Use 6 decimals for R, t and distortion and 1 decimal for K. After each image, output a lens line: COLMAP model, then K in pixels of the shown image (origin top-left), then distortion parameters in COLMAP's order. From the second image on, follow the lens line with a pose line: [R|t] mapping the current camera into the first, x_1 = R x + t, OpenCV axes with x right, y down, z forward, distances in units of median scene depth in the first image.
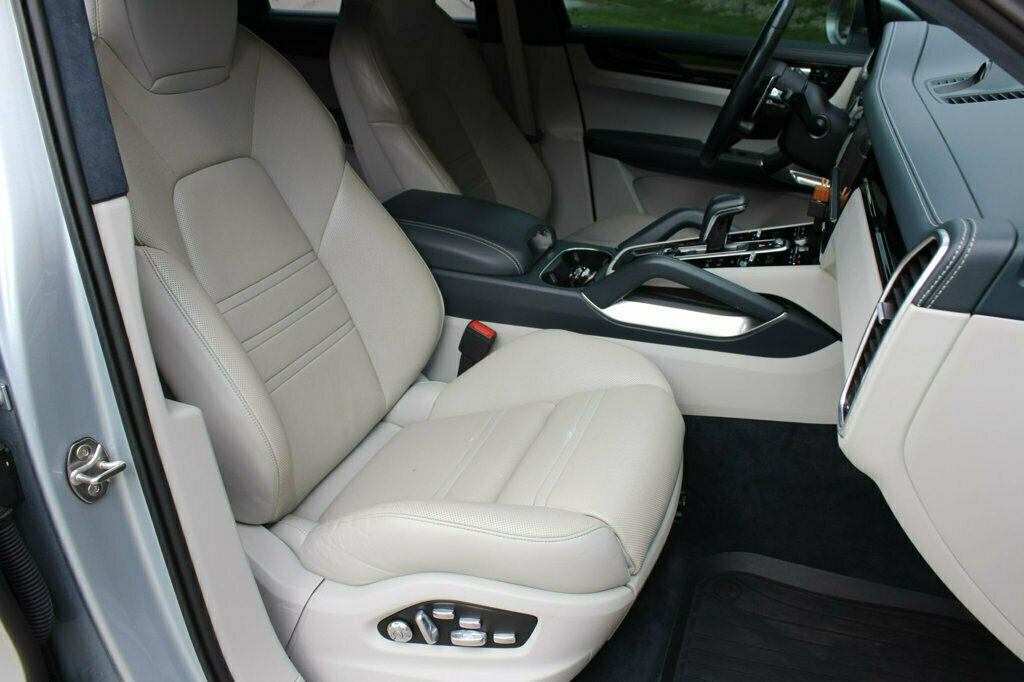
lens RADIAL K [[848.6, 0, 510.0], [0, 848.6, 346.2], [0, 0, 1]] dist [-0.156836, 0.117283]
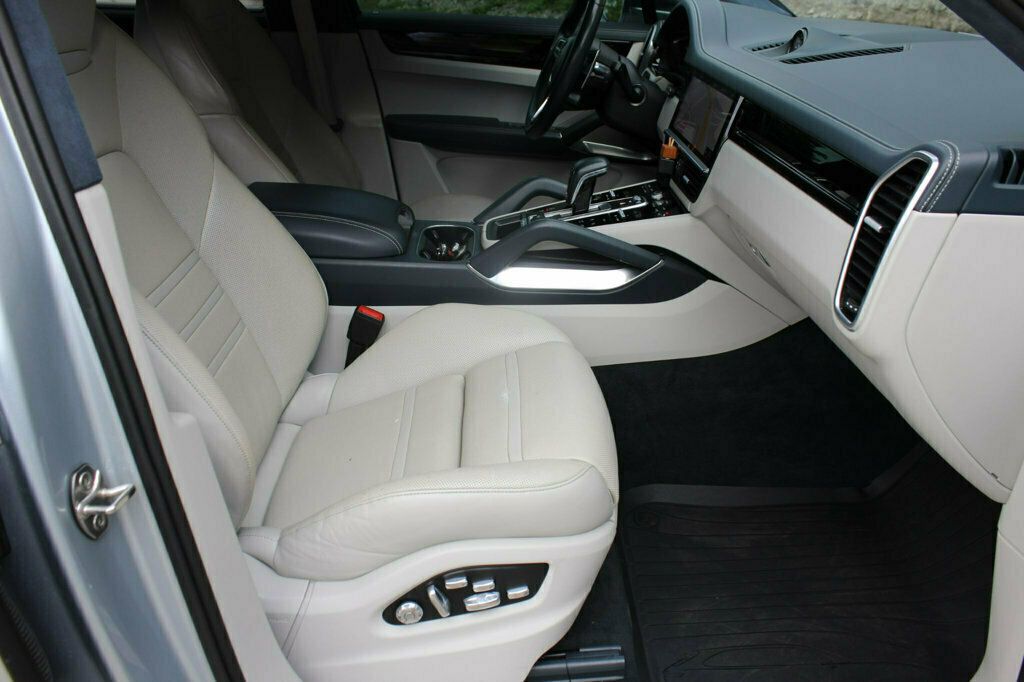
lens RADIAL K [[848.6, 0, 537.1], [0, 848.6, 344.0], [0, 0, 1]] dist [-0.156836, 0.117283]
pose [[0.928979, -0.135925, 0.344270, -0.214996], [0.134751, 0.990499, 0.027457, 0.016089], [-0.344731, 0.020884, 0.938469, 0.013258]]
